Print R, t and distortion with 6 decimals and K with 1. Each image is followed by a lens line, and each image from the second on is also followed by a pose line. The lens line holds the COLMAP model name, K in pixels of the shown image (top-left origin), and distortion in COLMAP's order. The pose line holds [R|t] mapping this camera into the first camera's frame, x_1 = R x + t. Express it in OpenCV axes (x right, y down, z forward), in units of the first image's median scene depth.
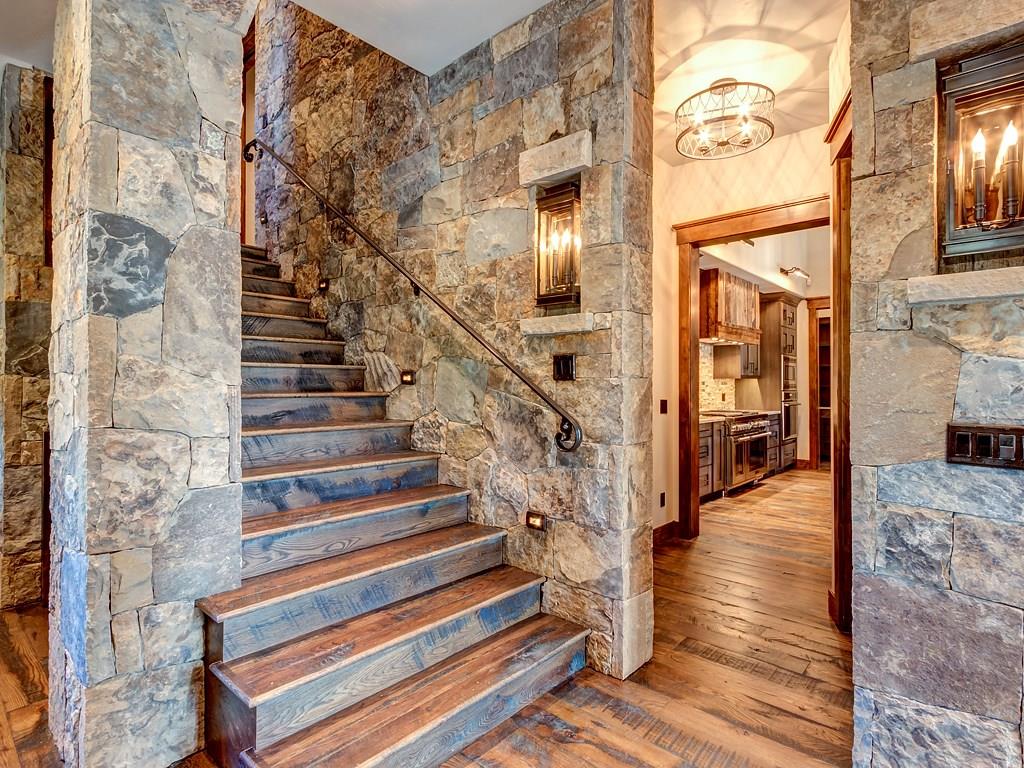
lens RADIAL K [[537.6, 0, 509.7], [0, 537.6, 381.5], [0, 0, 1]] dist [0.003838, 0.000202]
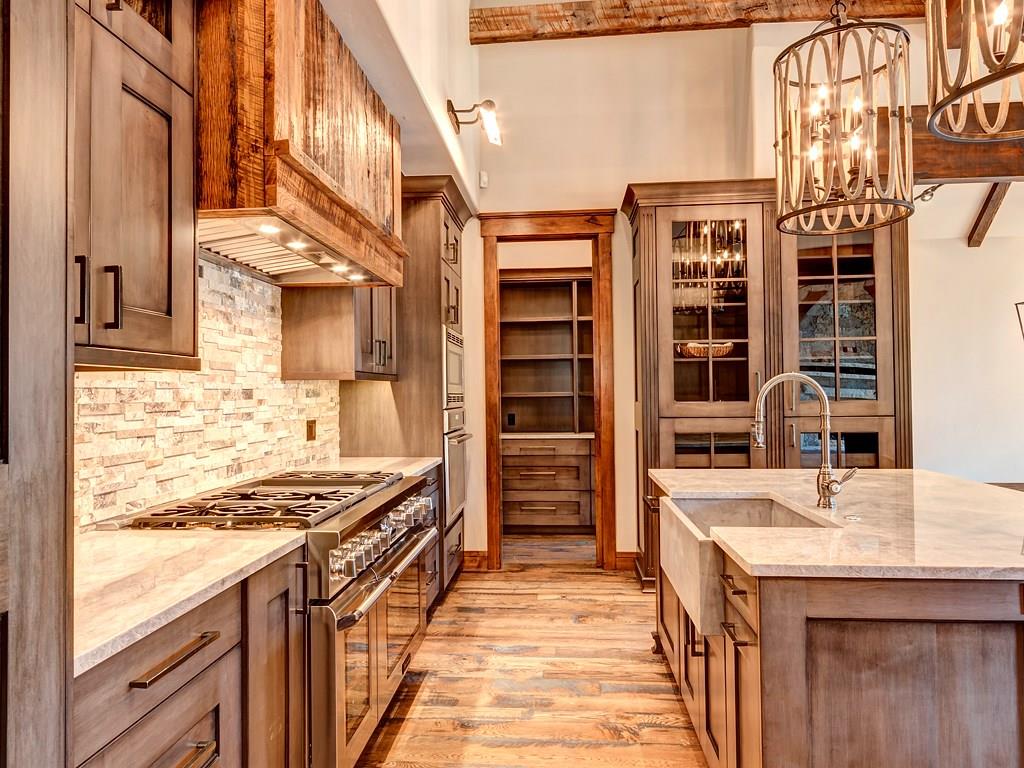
lens RADIAL K [[653.1, 0, 507.8], [0, 653.1, 383.6], [0, 0, 1]] dist [0.006851, 0.000215]
pose [[0.794554, -0.002866, 0.607187, 0.240077], [0.008867, 0.999937, -0.006883, 0.001170], [-0.607129, 0.010852, 0.794529, 0.578834]]
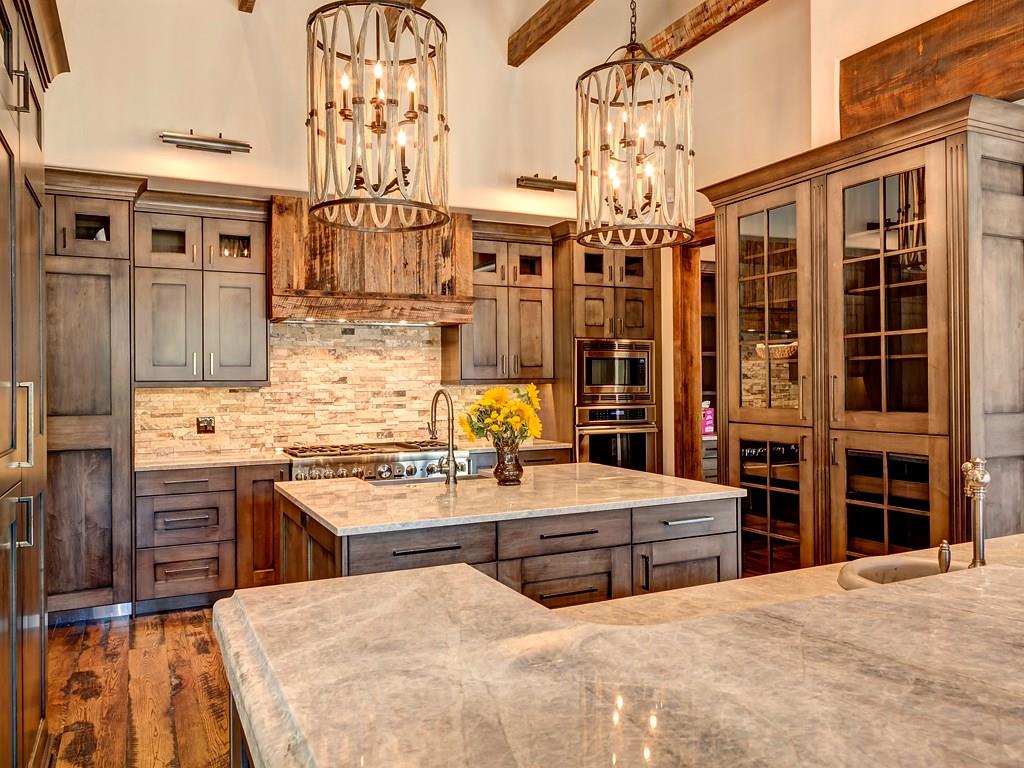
lens RADIAL K [[768.9, 0, 512.2], [0, 768.9, 381.2], [0, 0, 1]] dist [0.034380, 0.001678]
pose [[0.931169, -0.009354, -0.364468, 0.770347], [0.011325, 0.999931, 0.003272, -0.011315], [0.364412, -0.007175, 0.931210, 0.265052]]
